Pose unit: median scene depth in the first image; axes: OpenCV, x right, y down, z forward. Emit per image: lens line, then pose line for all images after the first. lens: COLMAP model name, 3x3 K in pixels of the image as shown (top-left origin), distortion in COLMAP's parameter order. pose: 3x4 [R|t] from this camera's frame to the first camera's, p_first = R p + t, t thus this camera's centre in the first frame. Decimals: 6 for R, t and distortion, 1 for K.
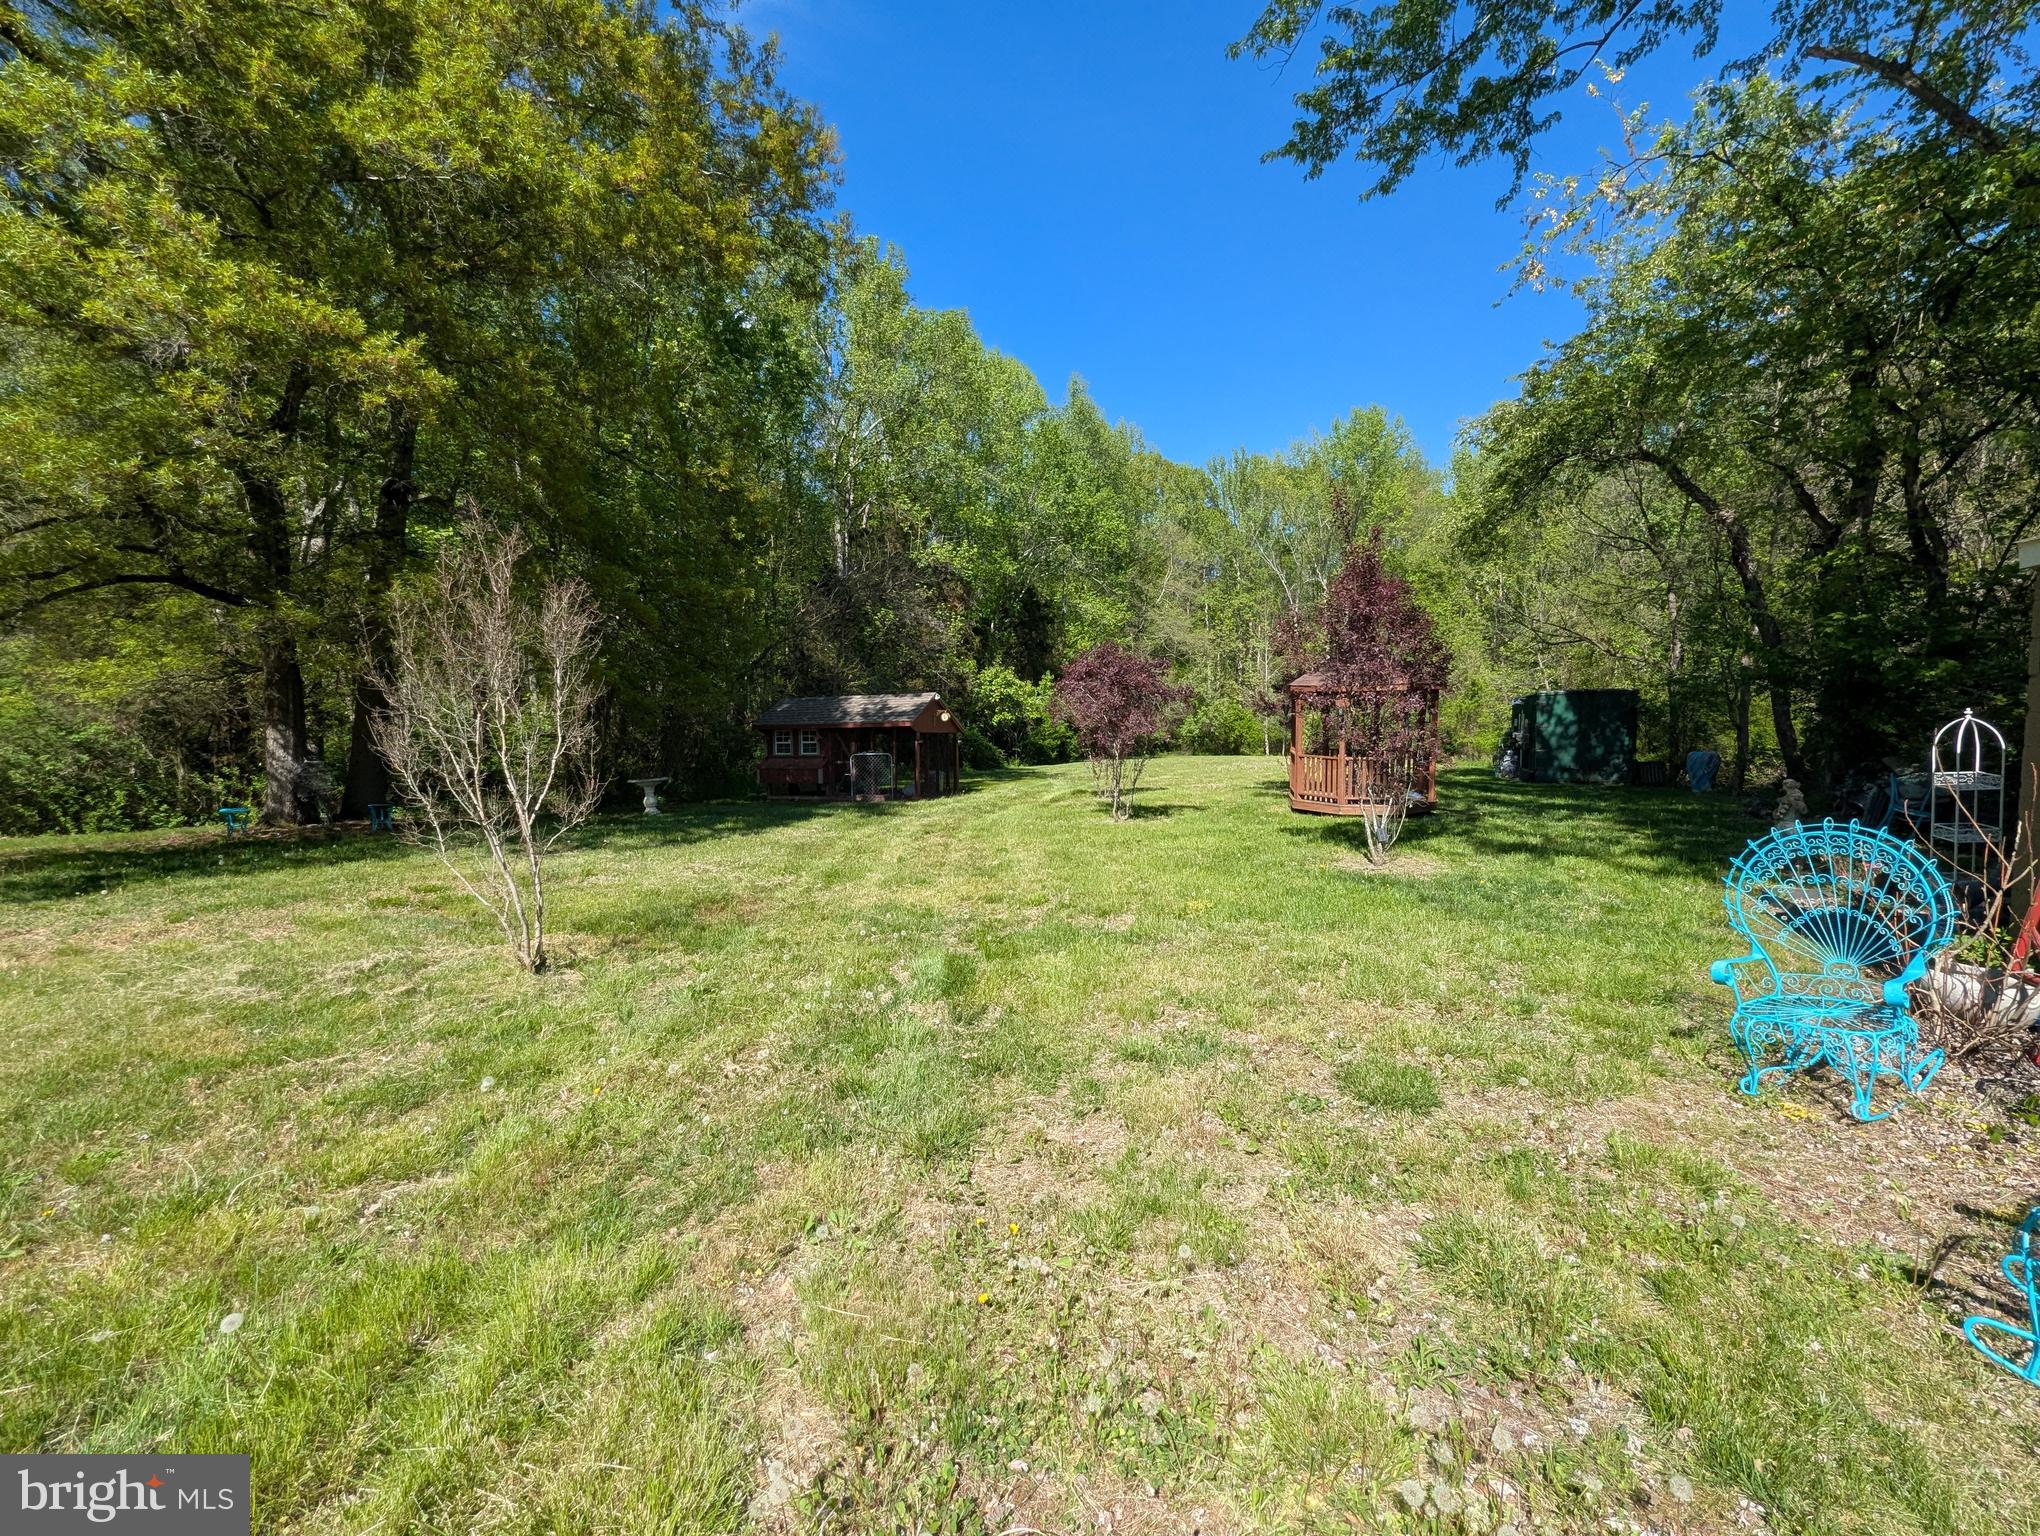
lens RADIAL K [[849.9, 0, 1016.1], [0, 849.9, 760.8], [0, 0, 1]] dist [0.003393, 0.000141]
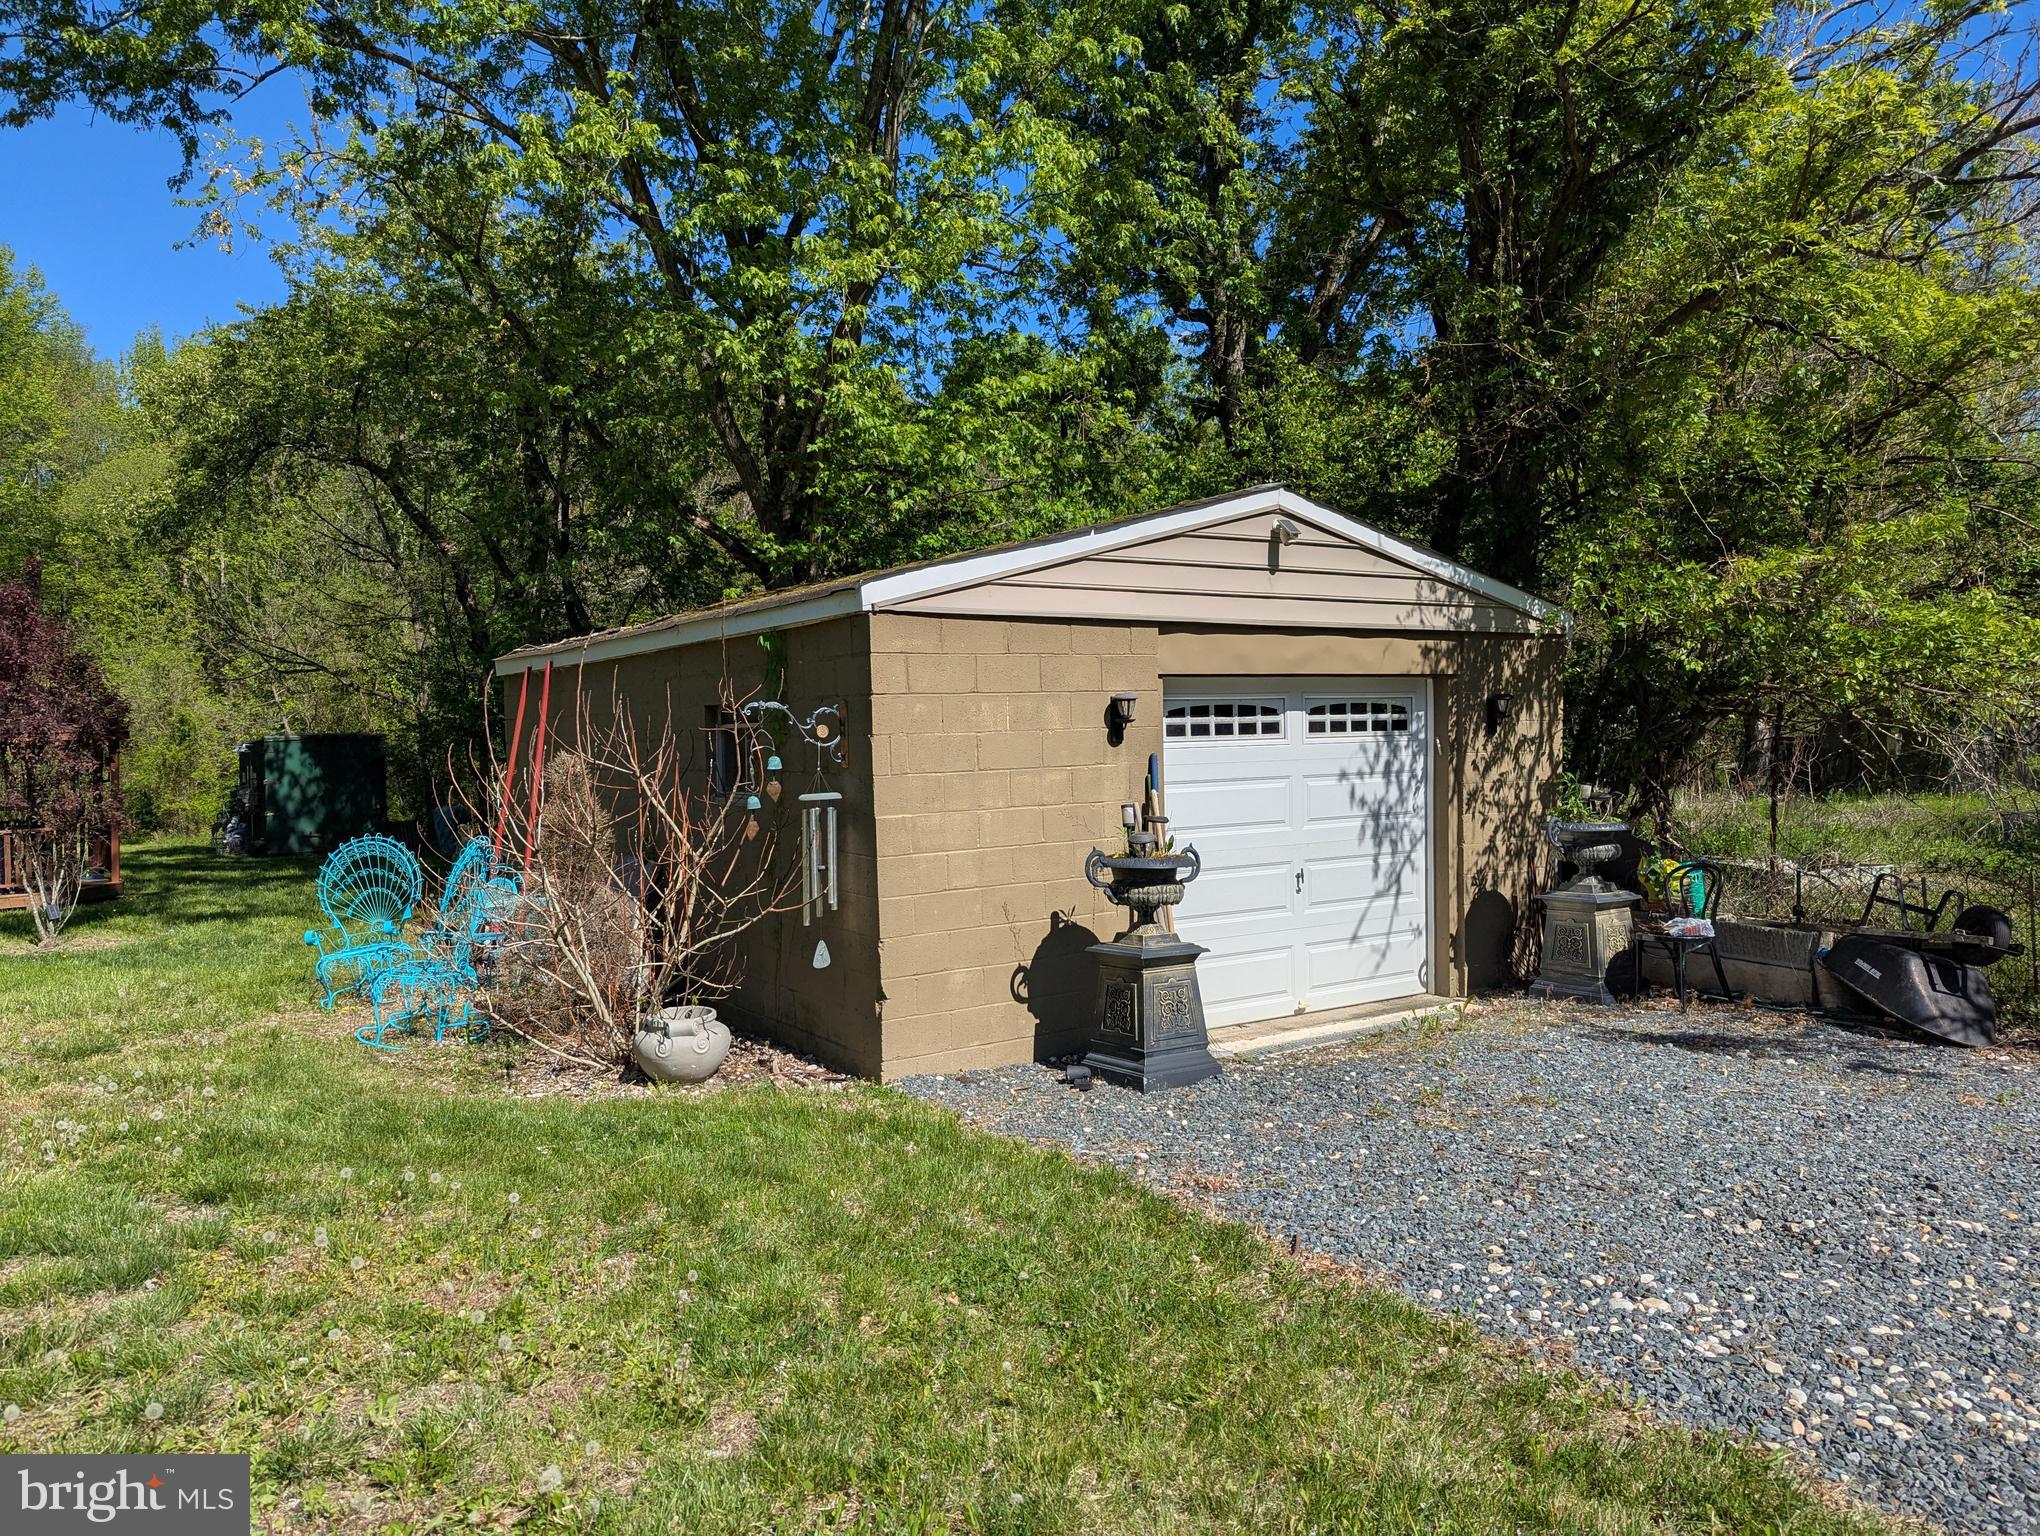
lens RADIAL K [[1426.5, 0, 1019.3], [0, 1426.5, 759.8], [0, 0, 1]] dist [0.023128, -0.005617]
pose [[0.528829, -0.009220, 0.848678, -0.135426], [0.058117, 0.997987, -0.025372, 0.012425], [-0.846736, 0.062740, 0.528300, -0.286785]]
